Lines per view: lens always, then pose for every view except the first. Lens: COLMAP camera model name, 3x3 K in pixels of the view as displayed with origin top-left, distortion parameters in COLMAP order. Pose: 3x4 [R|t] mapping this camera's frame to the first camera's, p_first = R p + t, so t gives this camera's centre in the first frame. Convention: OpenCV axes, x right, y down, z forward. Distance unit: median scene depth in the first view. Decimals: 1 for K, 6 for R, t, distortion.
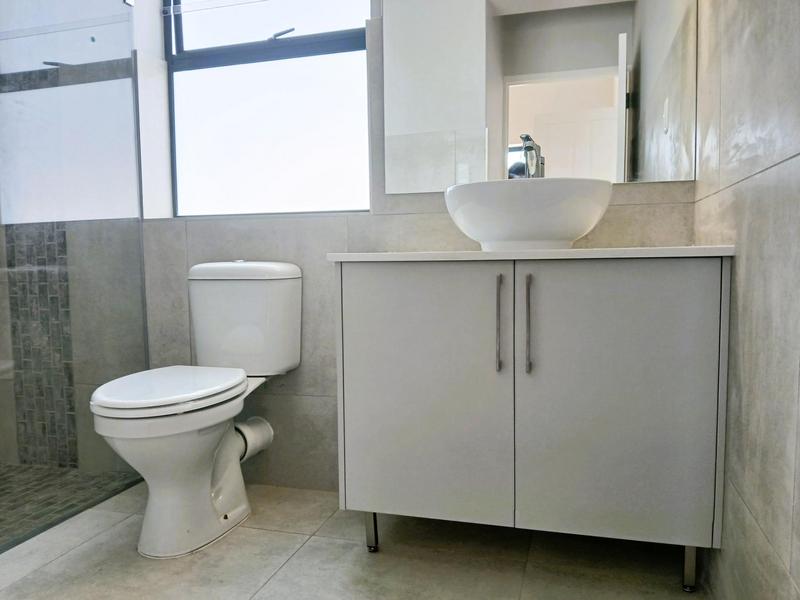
lens RADIAL K [[618.8, 0, 399.4], [0, 618.8, 302.3], [0, 0, 1]] dist [0.020196, -0.048939]
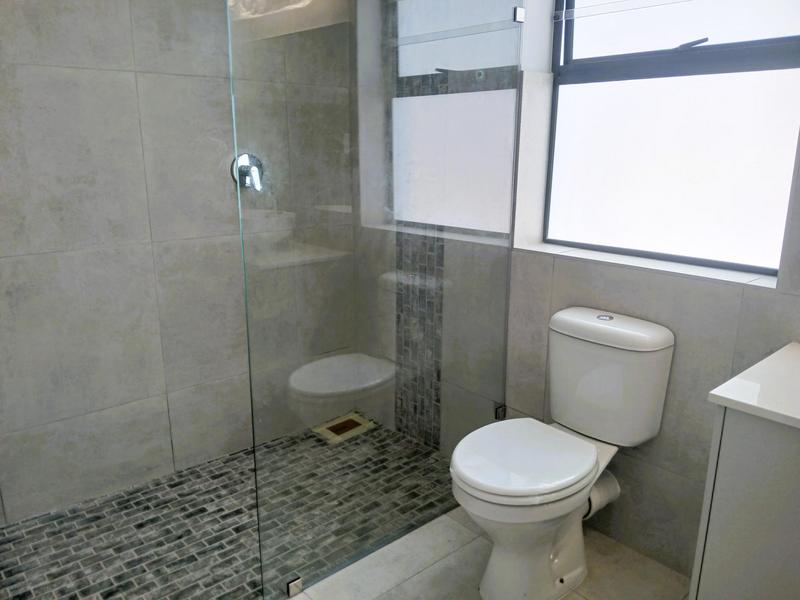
lens RADIAL K [[618.8, 0, 401.6], [0, 618.8, 301.3], [0, 0, 1]] dist [0.020196, -0.048939]
pose [[0.843999, 0.150128, -0.514905, -0.037039], [-0.056757, 0.979636, 0.192594, -0.220905], [0.533333, -0.133324, 0.835333, 0.058272]]
